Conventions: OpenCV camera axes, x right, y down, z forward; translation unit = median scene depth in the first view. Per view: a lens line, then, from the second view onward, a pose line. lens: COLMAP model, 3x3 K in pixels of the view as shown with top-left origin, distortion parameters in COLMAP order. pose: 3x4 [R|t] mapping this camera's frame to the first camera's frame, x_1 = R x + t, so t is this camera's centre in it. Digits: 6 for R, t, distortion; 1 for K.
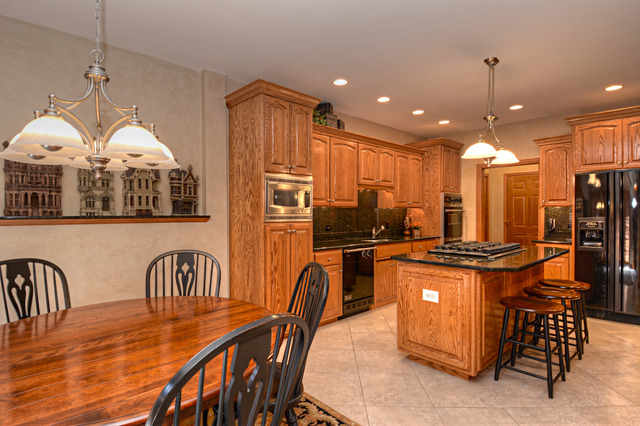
lens RADIAL K [[314.1, 0, 320.0], [0, 314.1, 213.0], [0, 0, 1]] dist [0.000416, -0.000005]
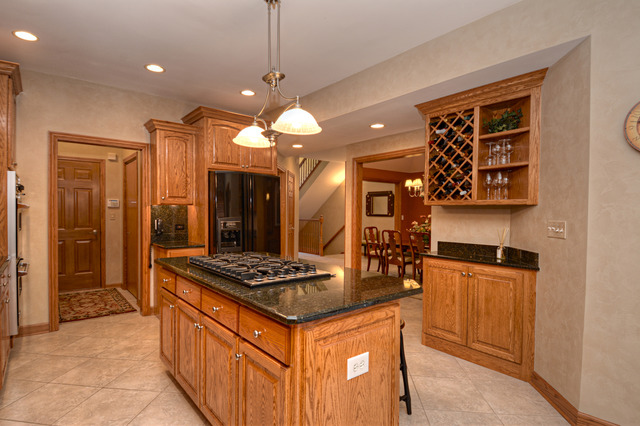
lens RADIAL K [[334.0, 0, 305.7], [0, 334.0, 212.5], [0, 0, 1]] dist [0.000401, -0.000196]
pose [[0.094333, 0.004768, 0.995529, -0.228136], [-0.008256, 0.999958, -0.004007, 0.002687], [-0.995507, -0.007841, 0.094368, 1.016029]]
